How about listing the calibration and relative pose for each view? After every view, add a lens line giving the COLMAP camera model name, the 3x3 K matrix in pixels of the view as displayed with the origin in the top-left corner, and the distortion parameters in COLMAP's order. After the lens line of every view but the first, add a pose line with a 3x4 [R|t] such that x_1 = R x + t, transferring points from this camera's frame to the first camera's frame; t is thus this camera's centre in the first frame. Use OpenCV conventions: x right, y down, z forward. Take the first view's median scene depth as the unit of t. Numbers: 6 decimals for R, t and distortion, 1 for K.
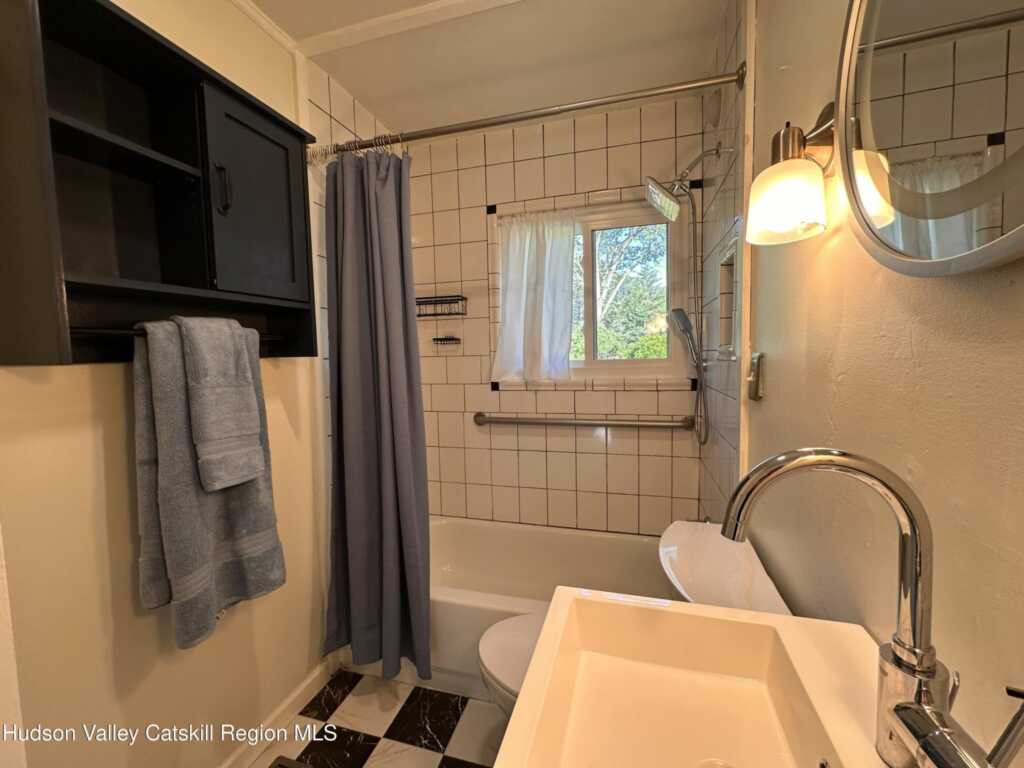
lens RADIAL K [[410.2, 0, 508.0], [0, 410.2, 382.1], [0, 0, 1]] dist [-0.007343, 0.001588]
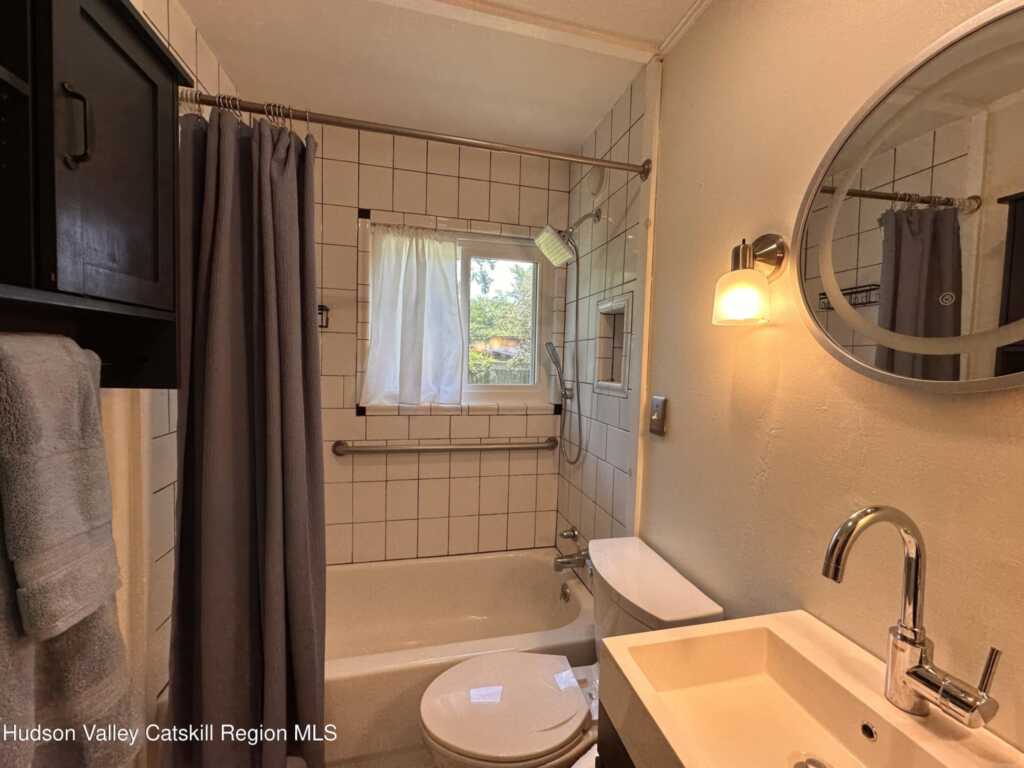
lens RADIAL K [[410.2, 0, 510.7], [0, 410.2, 381.3], [0, 0, 1]] dist [-0.007343, 0.001588]
pose [[0.866540, 0.021618, 0.498640, -0.223717], [-0.013447, 0.999710, -0.019974, -0.047399], [-0.498927, 0.010603, 0.866579, 0.079588]]
